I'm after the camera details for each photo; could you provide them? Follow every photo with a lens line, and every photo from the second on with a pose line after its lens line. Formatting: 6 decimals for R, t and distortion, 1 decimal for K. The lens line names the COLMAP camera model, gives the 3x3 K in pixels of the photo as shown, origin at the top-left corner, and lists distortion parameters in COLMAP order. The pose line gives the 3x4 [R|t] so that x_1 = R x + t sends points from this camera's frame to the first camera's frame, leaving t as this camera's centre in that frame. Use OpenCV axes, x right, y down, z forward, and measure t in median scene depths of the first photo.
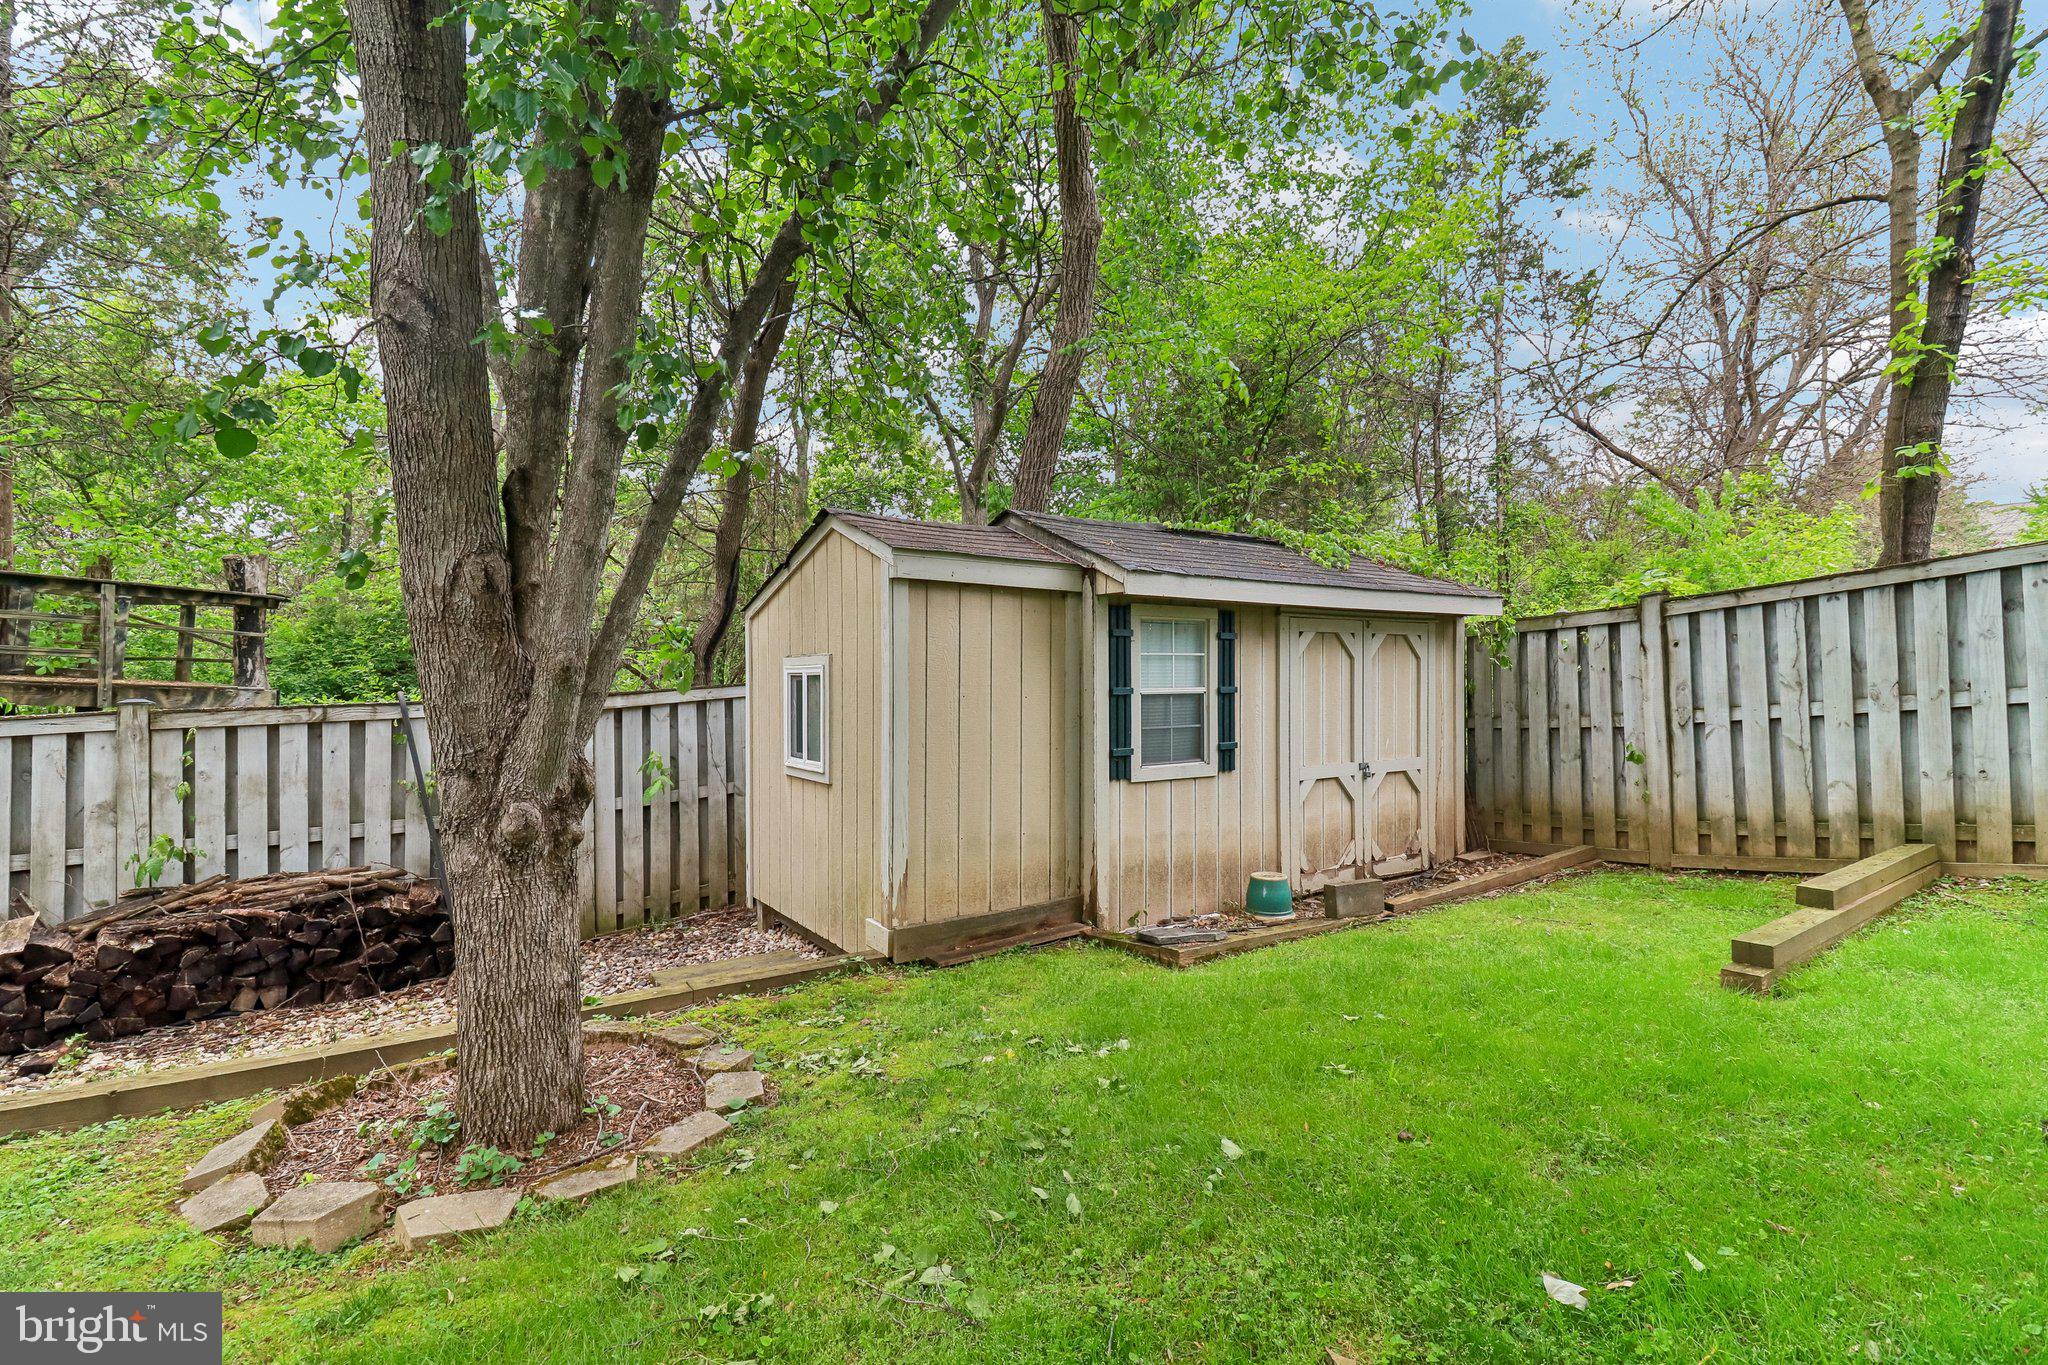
lens RADIAL K [[966.4, 0, 1030.4], [0, 966.4, 683.6], [0, 0, 1]] dist [0.002170, 0.000022]
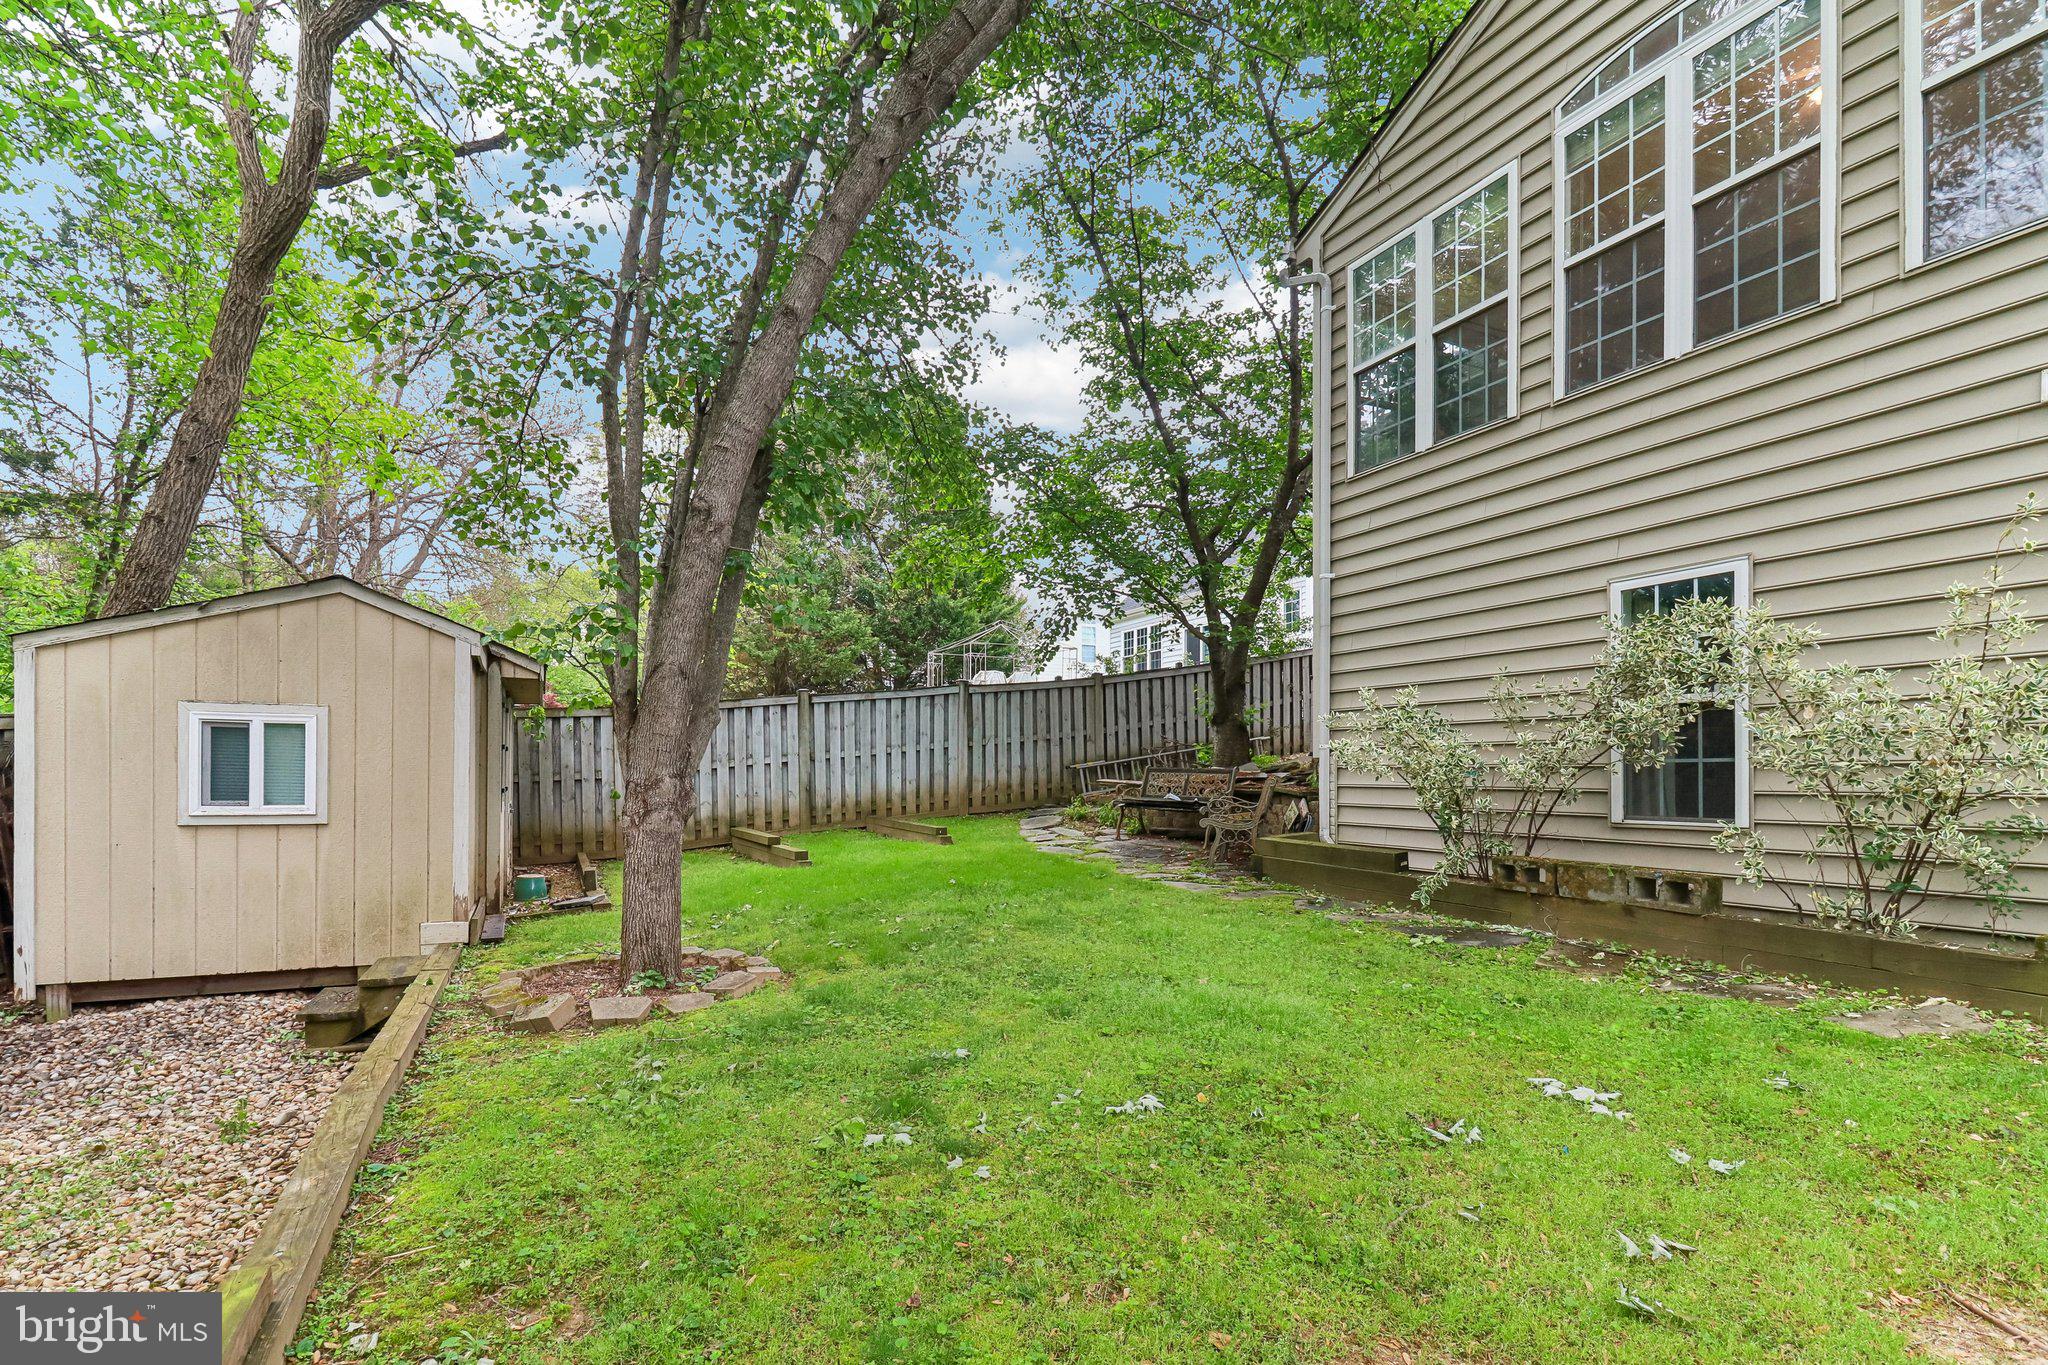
lens RADIAL K [[966.4, 0, 1016.8], [0, 966.4, 761.7], [0, 0, 1]] dist [0.002170, 0.000022]
pose [[0.163082, 0.008886, 0.986573, -1.096373], [-0.002273, 0.999960, -0.008631, 0.034442], [-0.986610, -0.000835, 0.163095, 0.021624]]
